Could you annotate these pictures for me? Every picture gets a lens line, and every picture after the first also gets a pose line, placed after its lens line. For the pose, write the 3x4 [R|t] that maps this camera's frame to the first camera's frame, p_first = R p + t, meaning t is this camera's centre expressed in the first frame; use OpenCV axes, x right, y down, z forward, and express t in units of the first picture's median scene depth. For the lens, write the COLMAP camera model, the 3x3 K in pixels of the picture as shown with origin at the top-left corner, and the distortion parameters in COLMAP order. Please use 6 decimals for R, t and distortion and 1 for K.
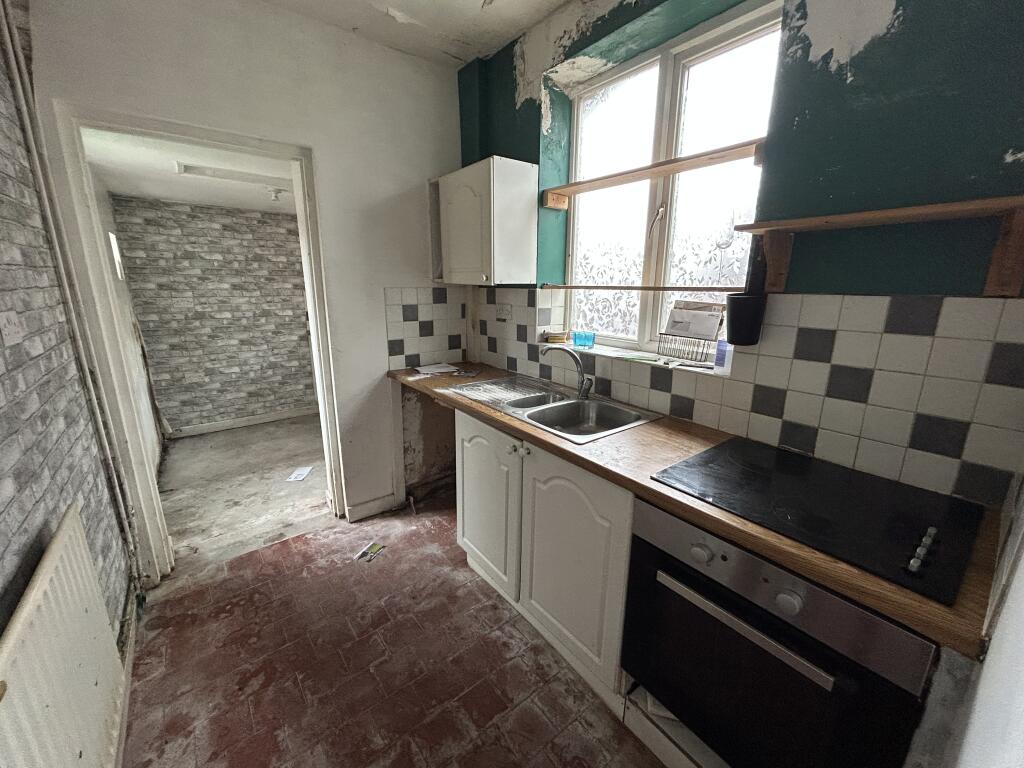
lens RADIAL K [[411.4, 0, 512.9], [0, 411.4, 385.3], [0, 0, 1]] dist [-0.001337, 0.000781]
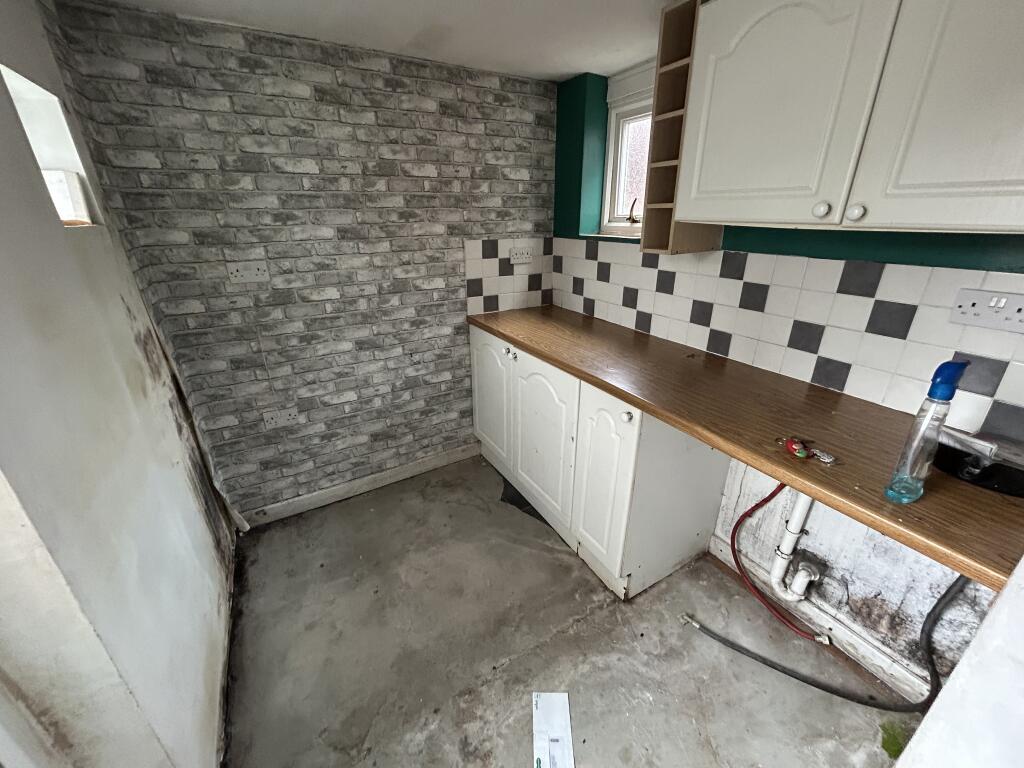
lens RADIAL K [[411.4, 0, 511.6], [0, 411.4, 382.8], [0, 0, 1]] dist [-0.001337, 0.000781]
pose [[0.991289, 0.033534, -0.127367, -0.418671], [-0.014089, 0.988493, 0.150608, -0.143510], [0.130952, -0.147502, 0.980354, 0.533248]]
